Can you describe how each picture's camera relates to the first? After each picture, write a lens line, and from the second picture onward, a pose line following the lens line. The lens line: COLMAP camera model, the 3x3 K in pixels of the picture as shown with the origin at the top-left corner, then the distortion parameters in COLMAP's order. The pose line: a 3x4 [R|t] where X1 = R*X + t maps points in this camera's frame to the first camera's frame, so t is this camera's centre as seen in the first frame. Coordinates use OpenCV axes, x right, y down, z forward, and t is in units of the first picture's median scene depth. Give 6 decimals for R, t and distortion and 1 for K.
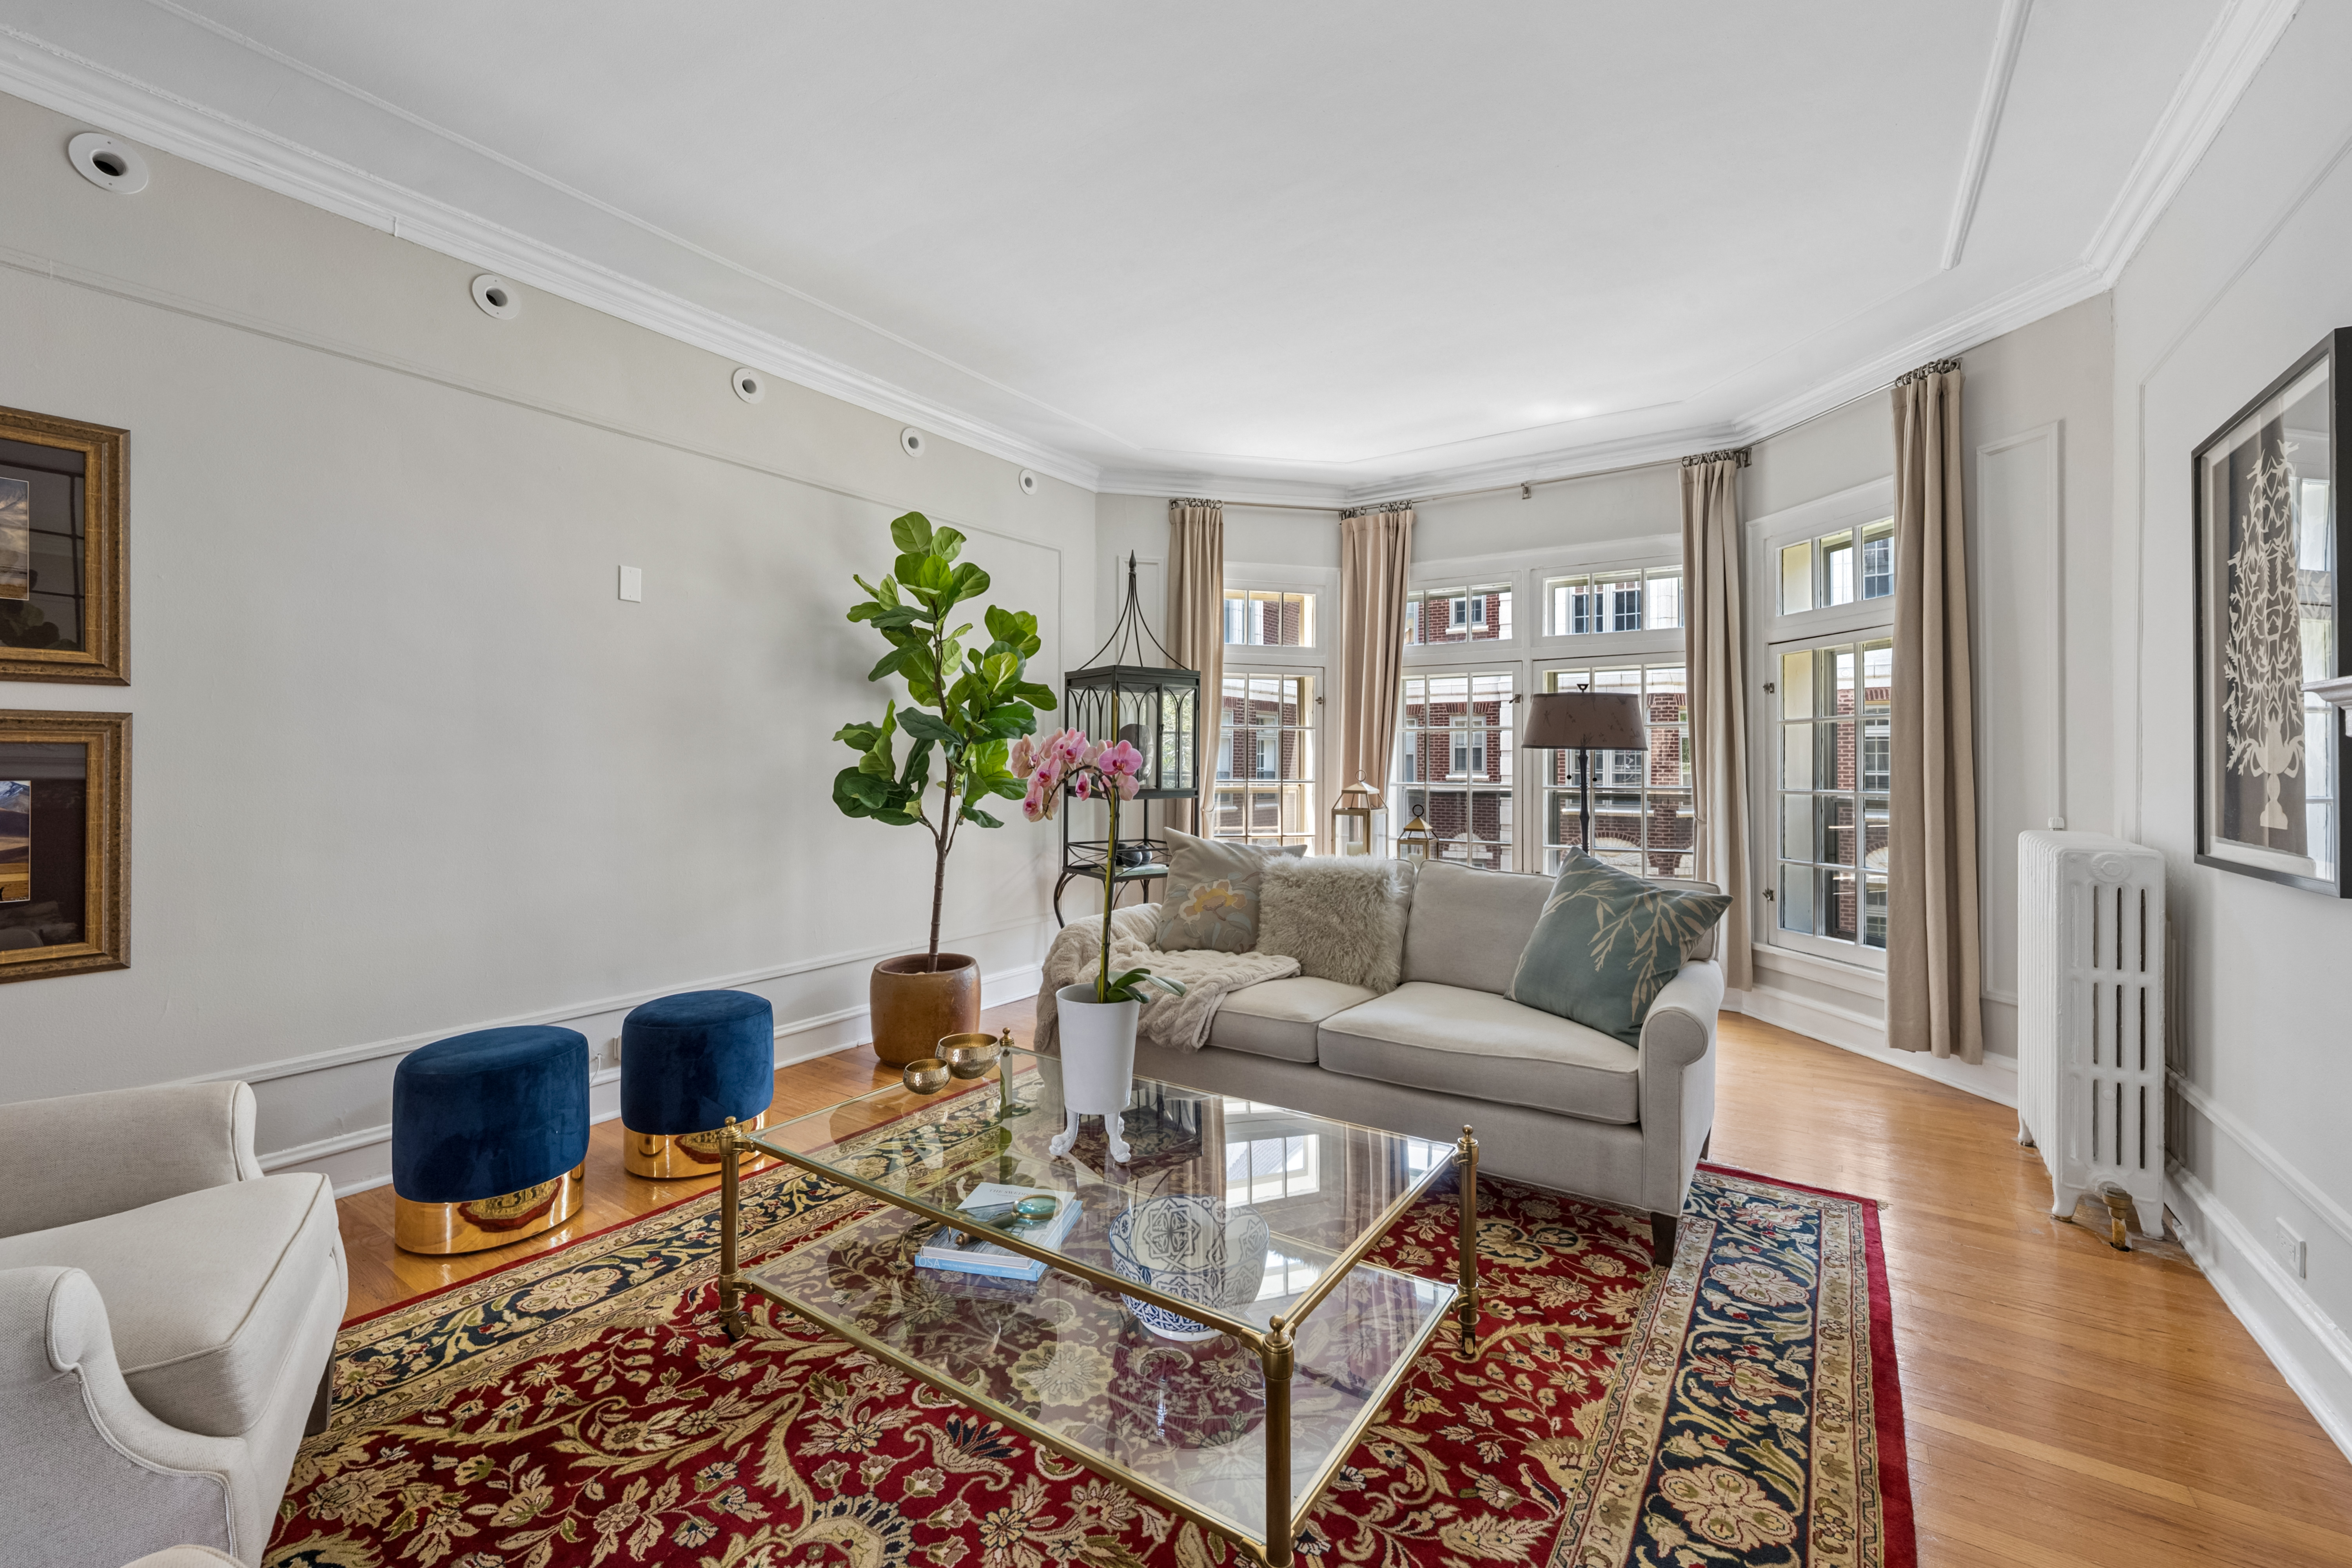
lens RADIAL K [[957.6, 0, 1188.9], [0, 957.6, 755.3], [0, 0, 1]] dist [-0.001626, 0.000373]
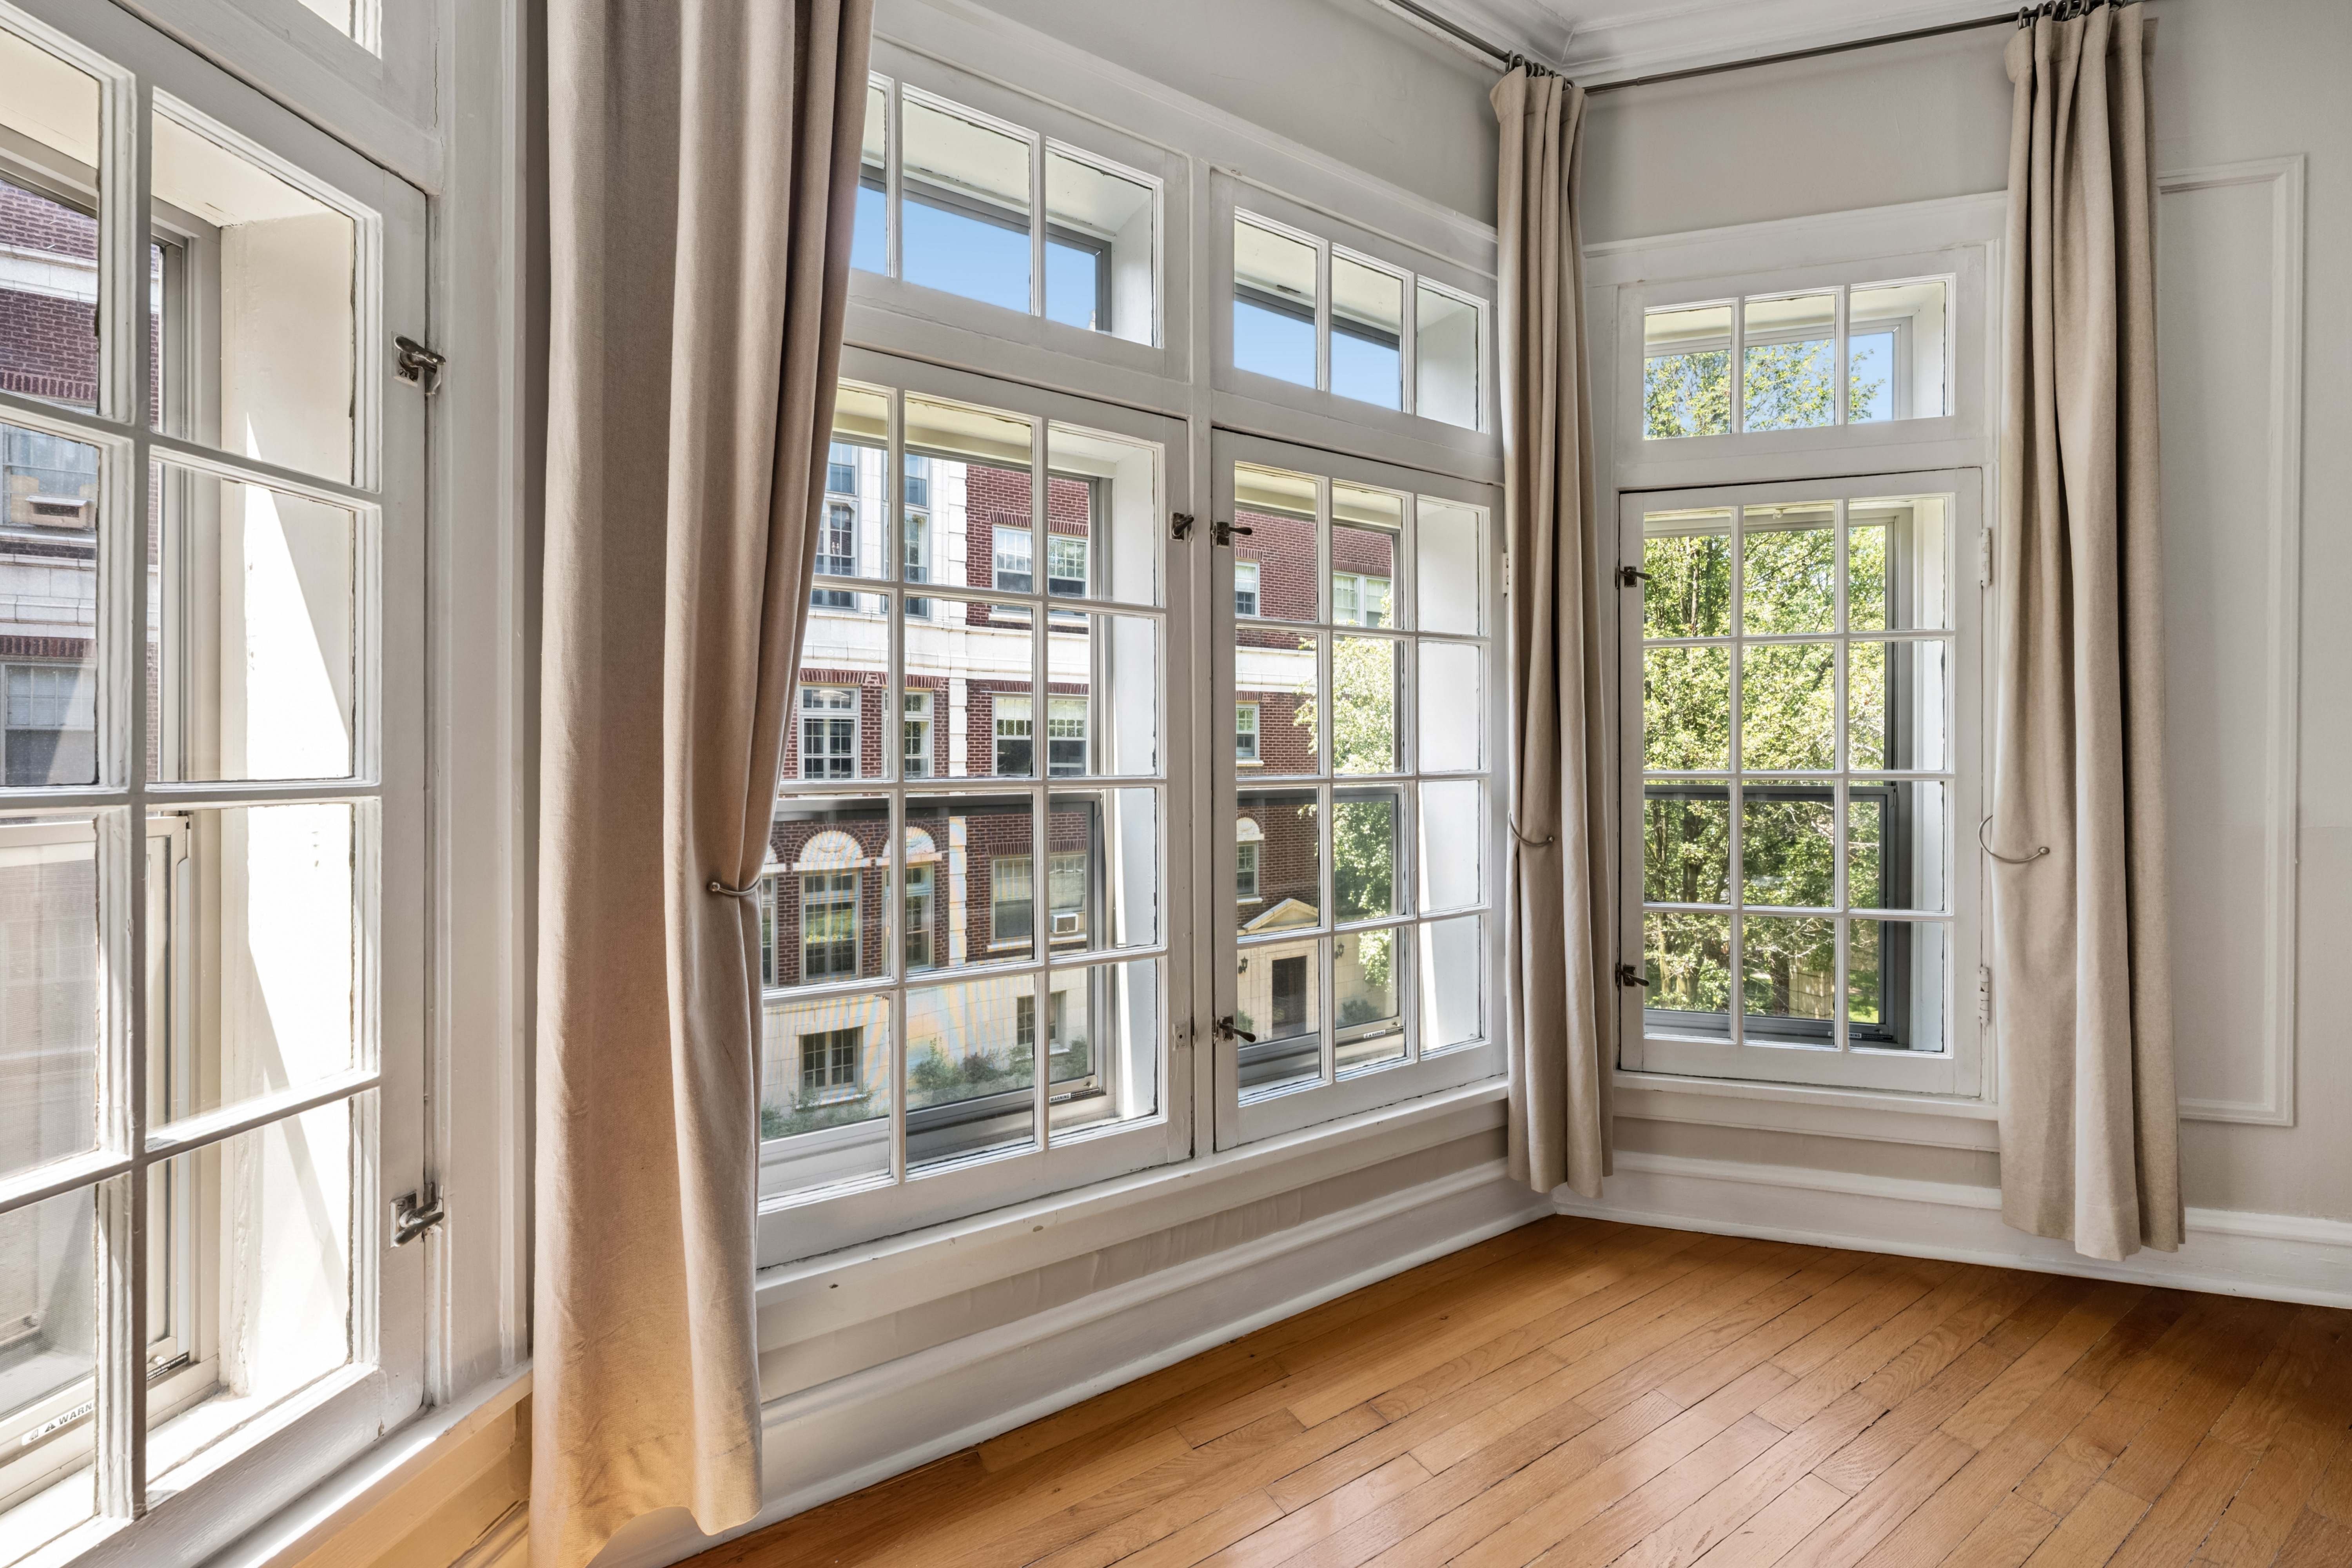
lens RADIAL K [[957.6, 0, 1189.8], [0, 957.6, 749.9], [0, 0, 1]] dist [-0.001626, 0.000373]
pose [[0.418251, -0.000938, 0.908331, 0.037954], [-0.006346, 0.999972, 0.003954, 0.023963], [-0.908309, -0.007418, 0.418233, 1.022217]]
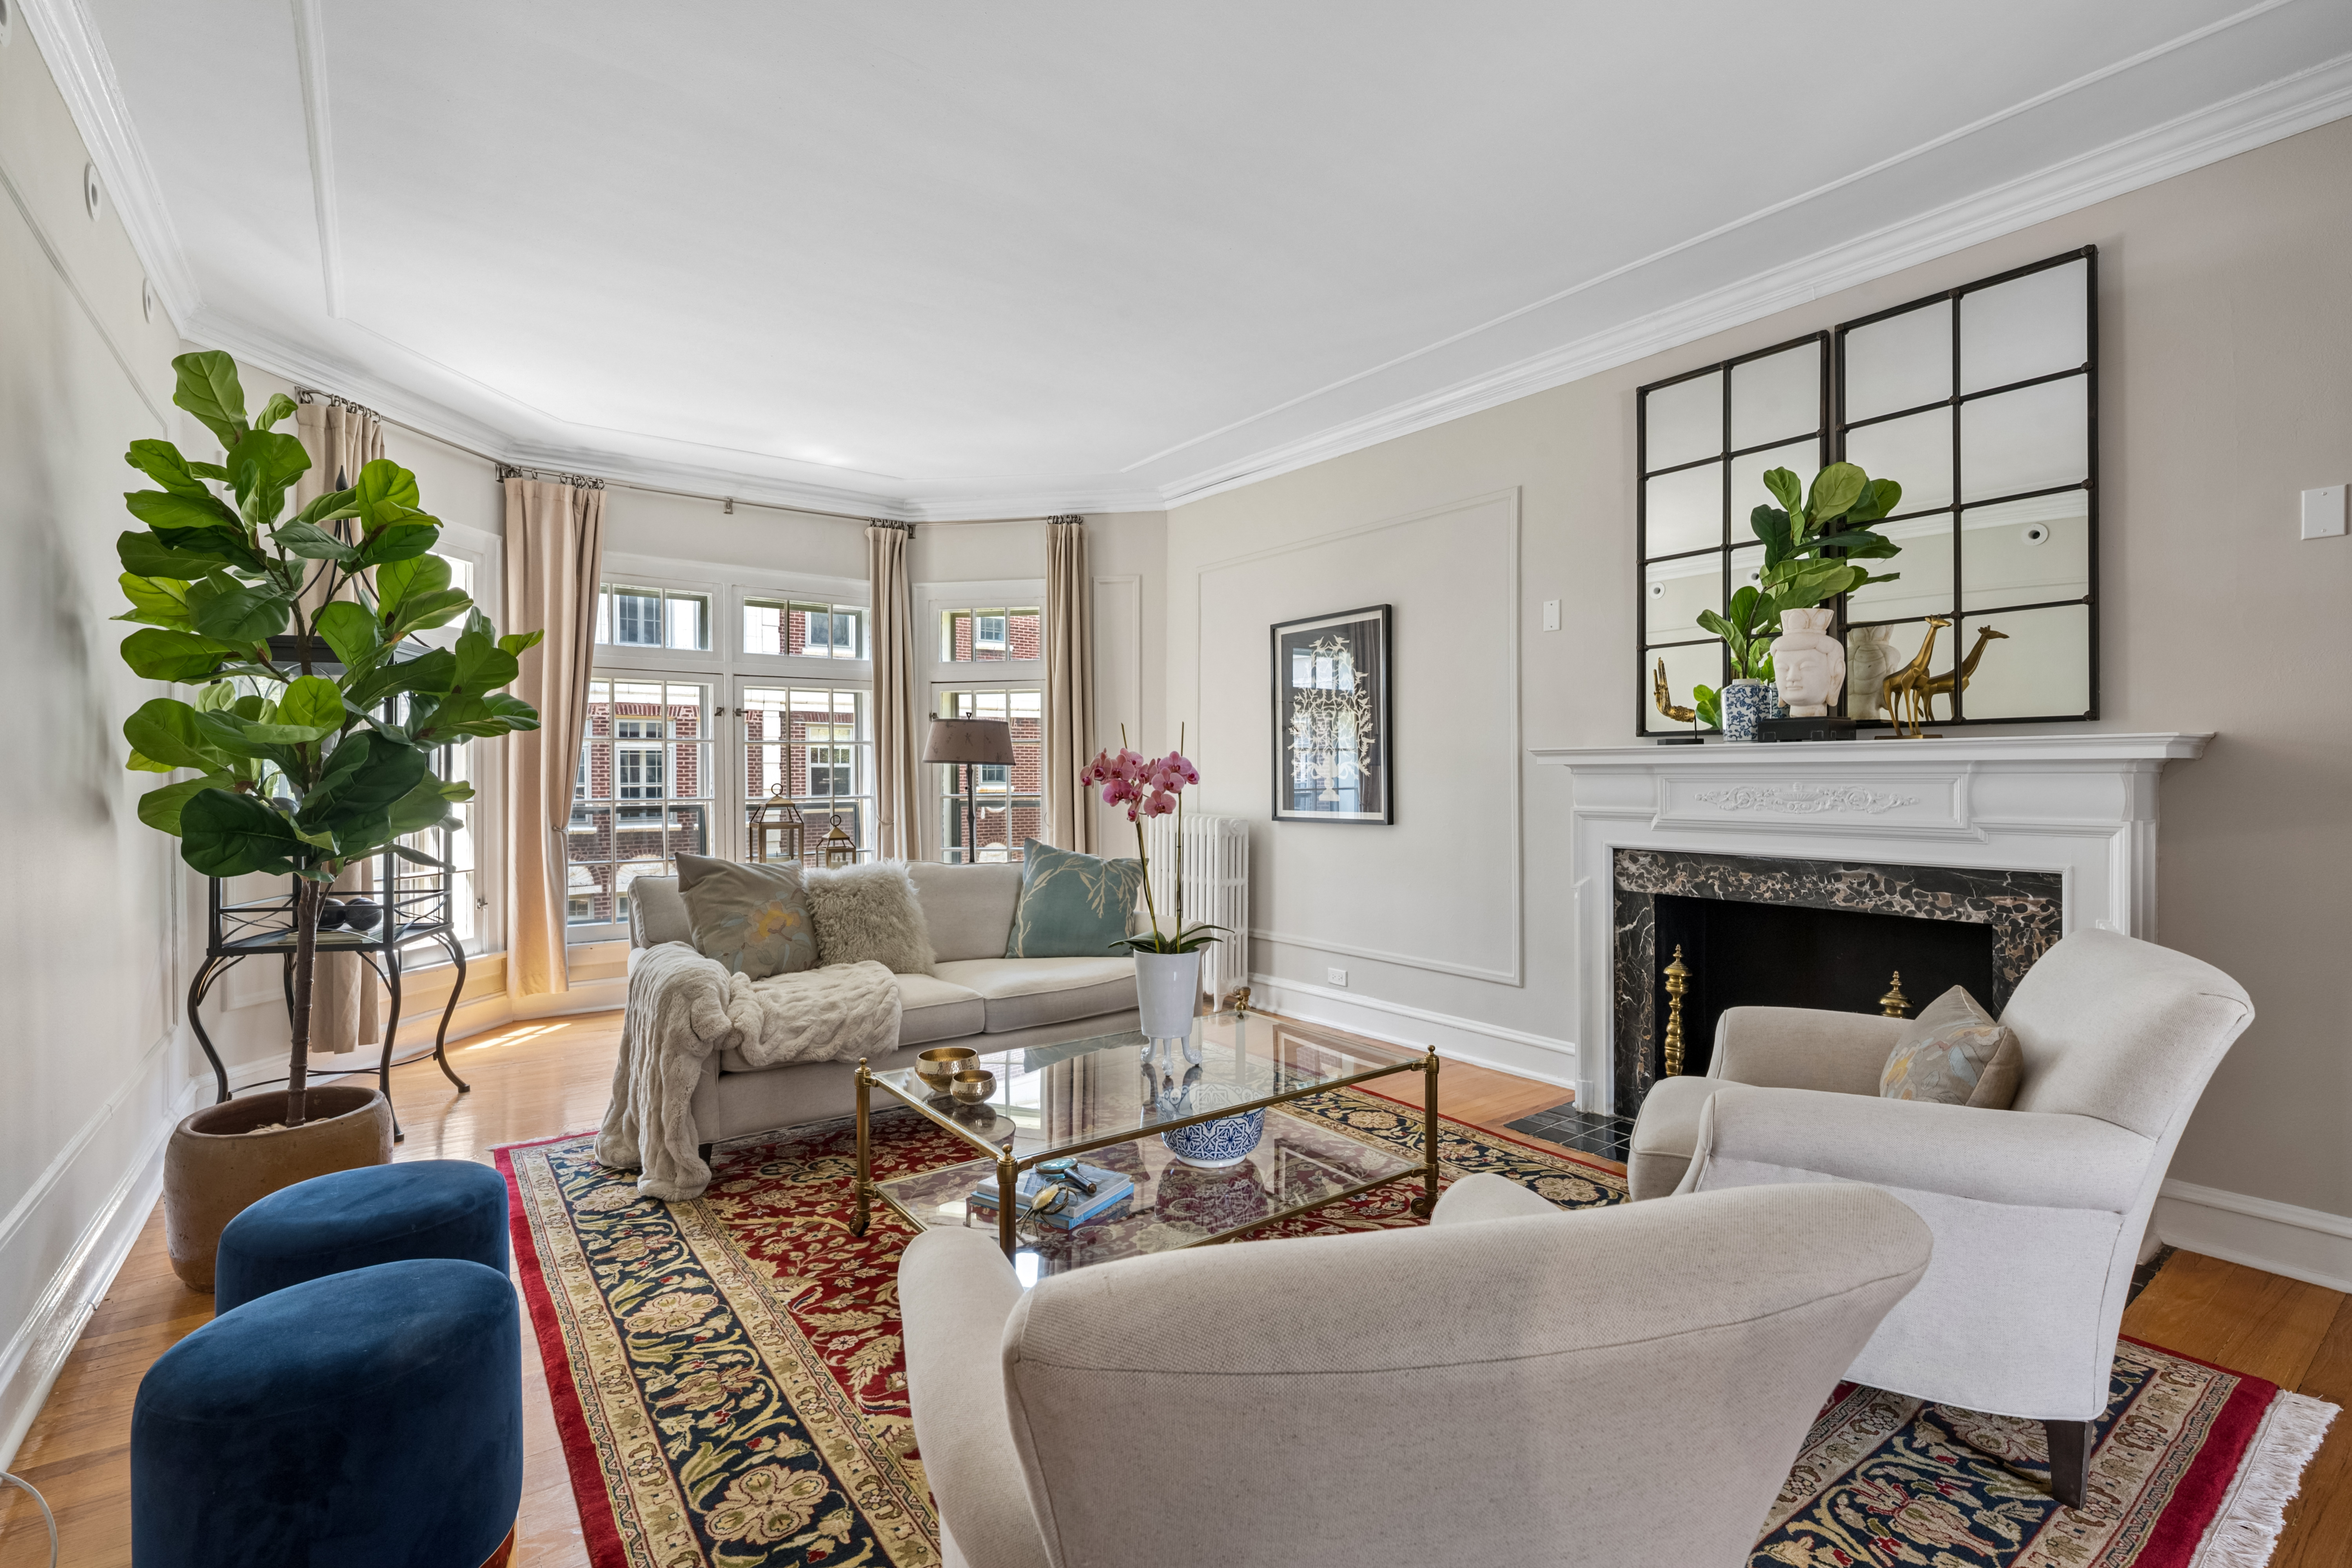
lens RADIAL K [[1066.1, 0, 1172.1], [0, 1066.1, 768.4], [0, 0, 1]] dist [-0.001023, -0.000411]
pose [[0.339284, 0.001022, 0.940684, -0.648945], [-0.001438, 0.999999, -0.000567, -0.000510], [-0.940683, -0.001160, 0.339285, 0.215937]]
